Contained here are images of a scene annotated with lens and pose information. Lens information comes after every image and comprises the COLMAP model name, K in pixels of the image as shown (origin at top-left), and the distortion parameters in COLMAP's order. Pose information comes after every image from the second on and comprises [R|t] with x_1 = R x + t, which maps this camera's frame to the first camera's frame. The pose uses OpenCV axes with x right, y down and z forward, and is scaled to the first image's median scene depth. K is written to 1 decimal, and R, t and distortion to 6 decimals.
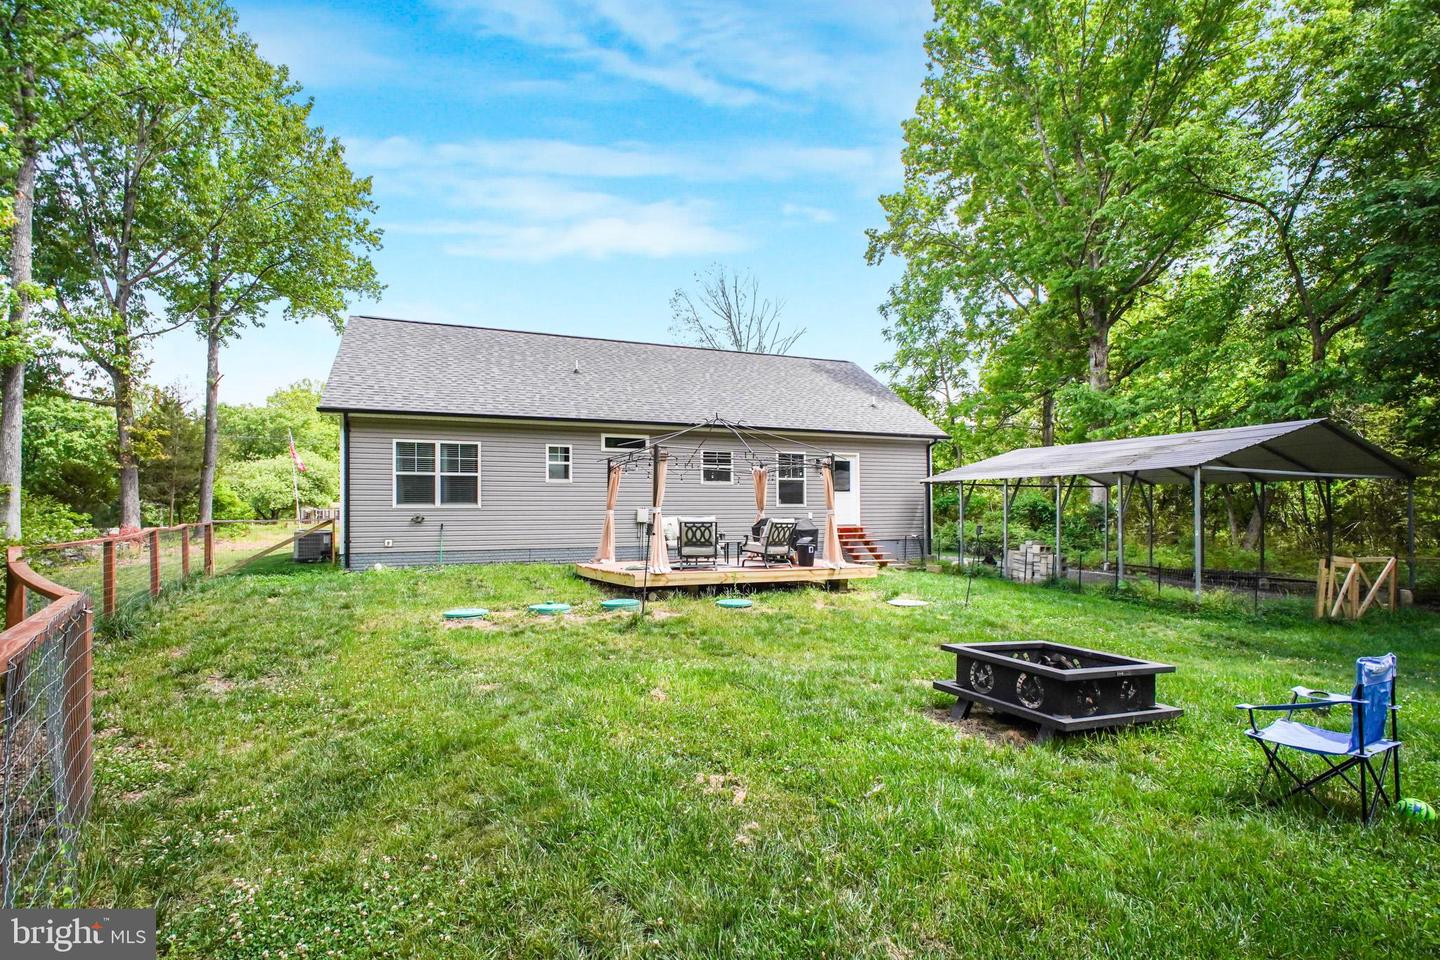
lens RADIAL K [[636.2, 0, 704.4], [0, 636.2, 508.9], [0, 0, 1]] dist [-0.004614, -0.000482]
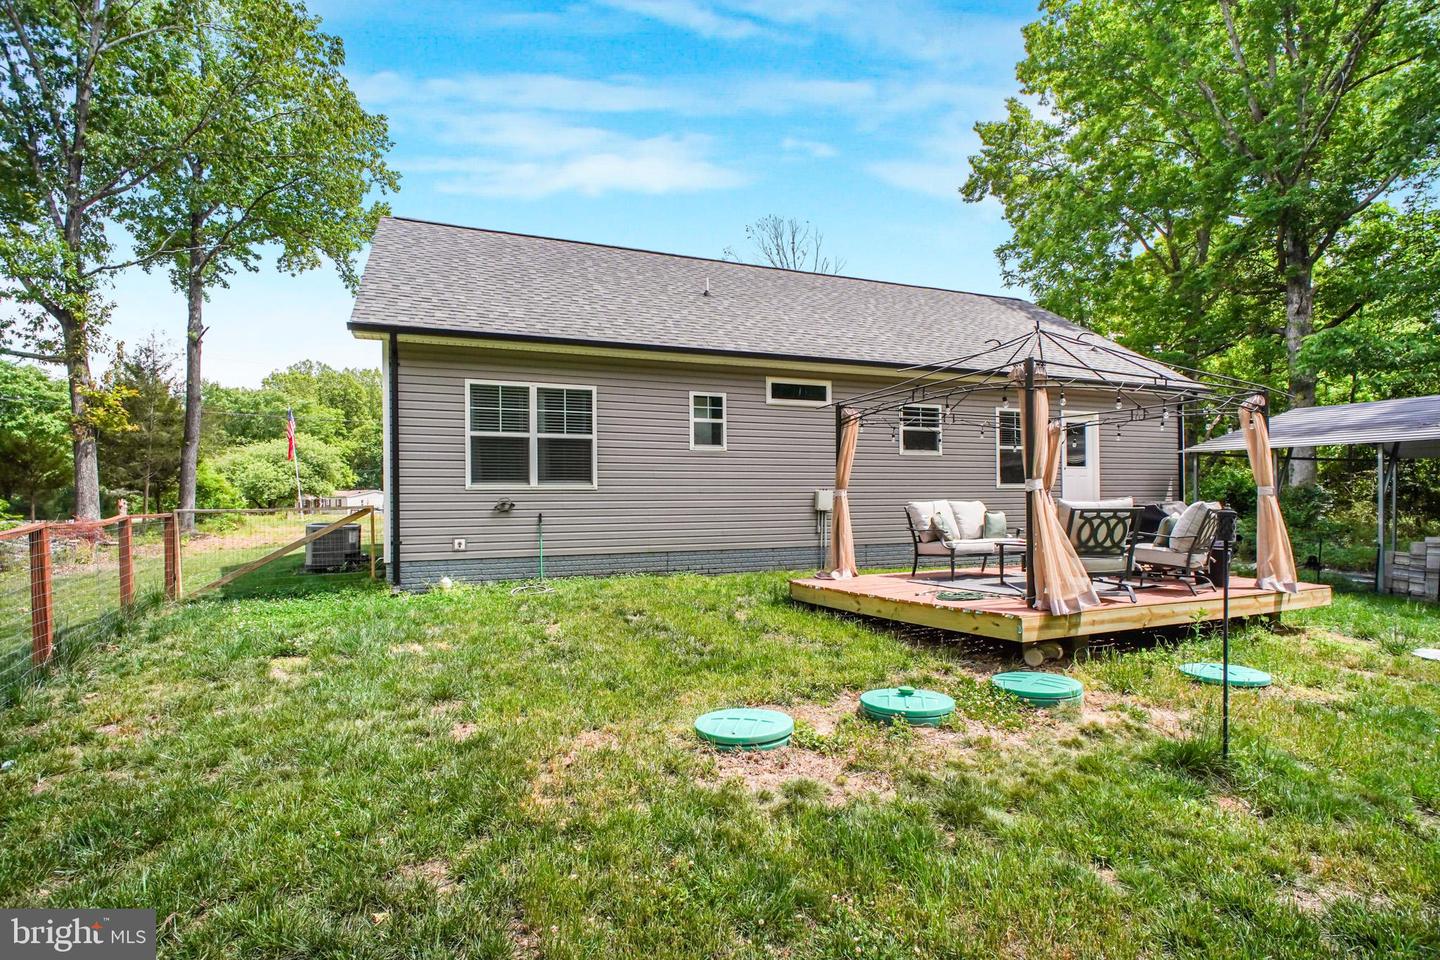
lens RADIAL K [[653.4, 0, 707.5], [0, 653.4, 505.1], [0, 0, 1]] dist [-0.002593, -0.000538]
pose [[0.999985, -0.003116, -0.004558, -0.195116], [0.003171, 0.999924, 0.011895, 0.006139], [0.004521, -0.011909, 0.999919, 0.278276]]
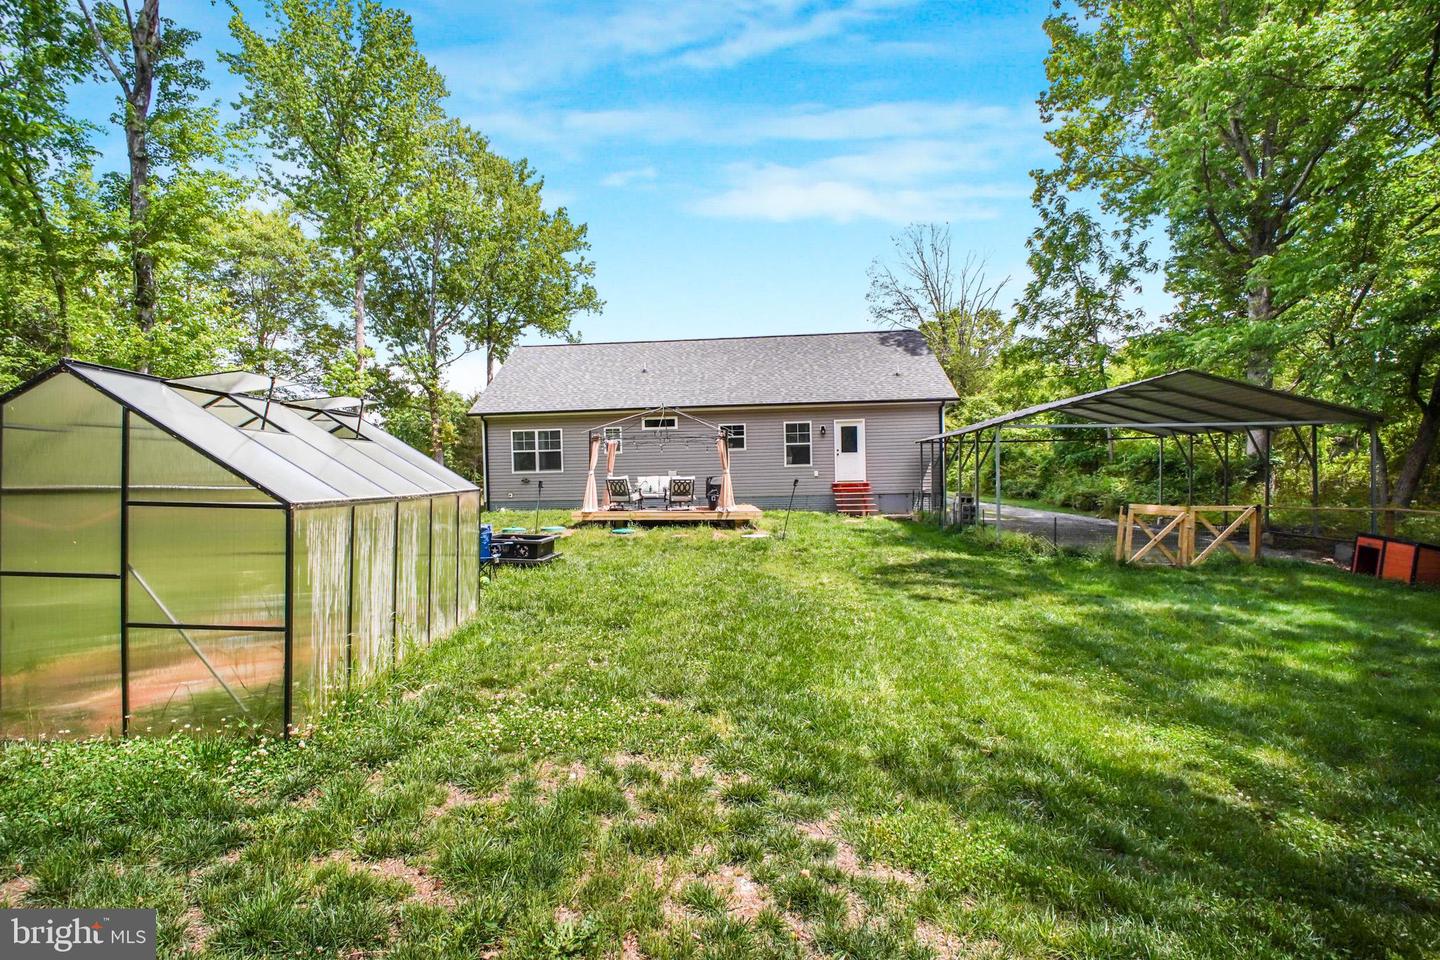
lens RADIAL K [[638.4, 0, 720.0], [0, 638.4, 480.0], [0, 0, 1]] dist [0.000614, -0.000020]
pose [[0.904615, -0.012898, -0.426034, 0.518676], [0.019618, 0.999743, 0.011389, 0.005141], [0.425778, -0.018660, 0.904635, -0.173540]]
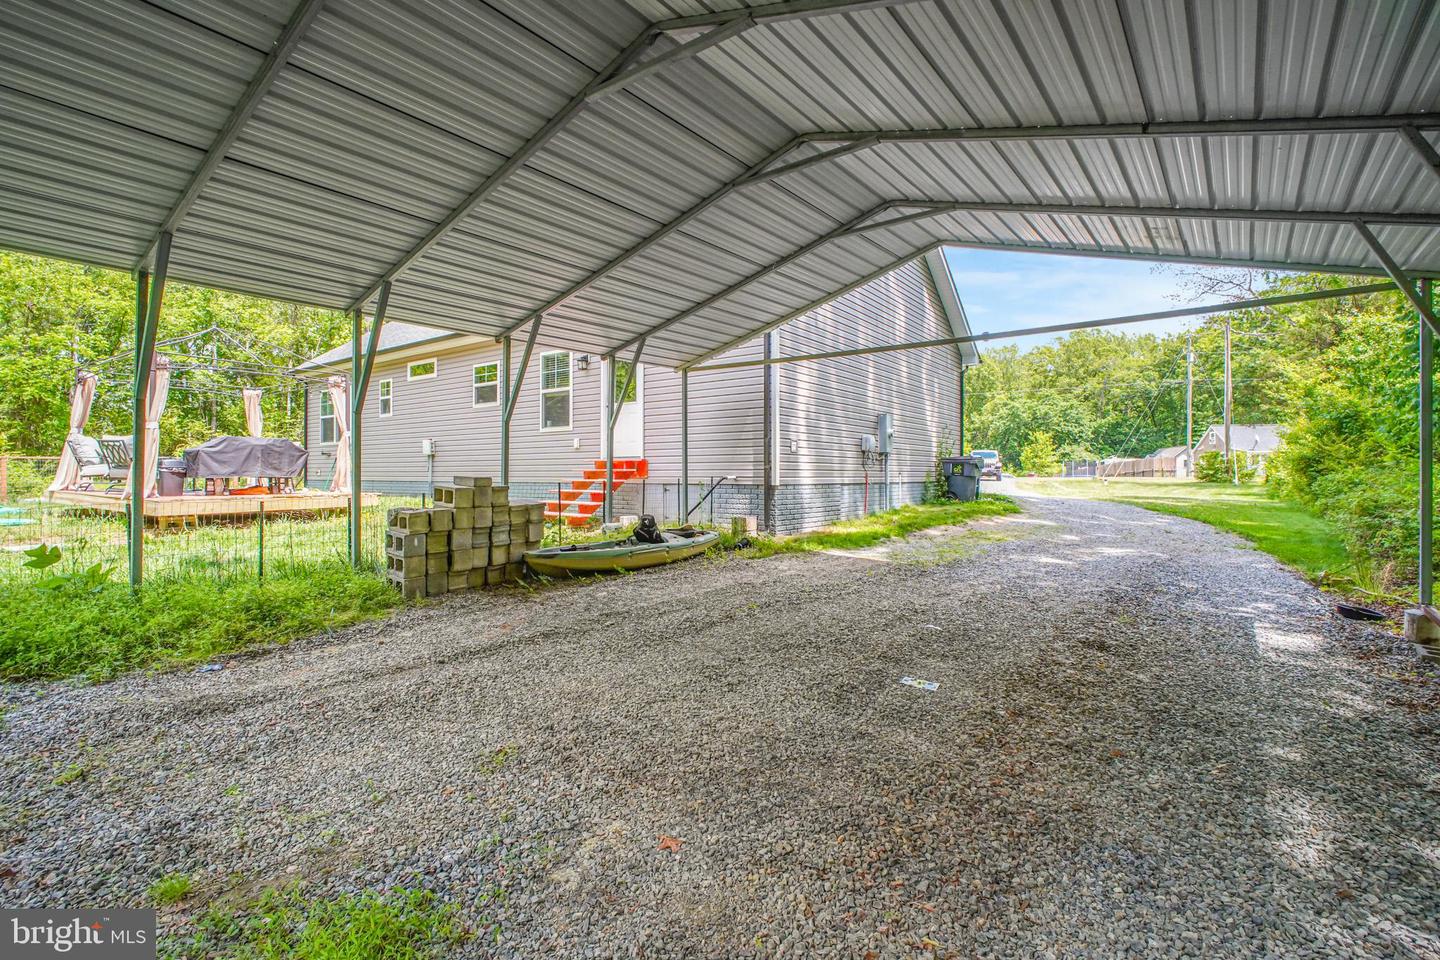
lens RADIAL K [[649.1, 0, 689.3], [0, 649.1, 461.8], [0, 0, 1]] dist [-0.001140, -0.000139]
pose [[0.515522, -0.010369, -0.856814, 0.804561], [-0.003273, 0.999896, -0.014070, 0.039376], [0.856870, 0.010058, 0.515434, 0.757794]]
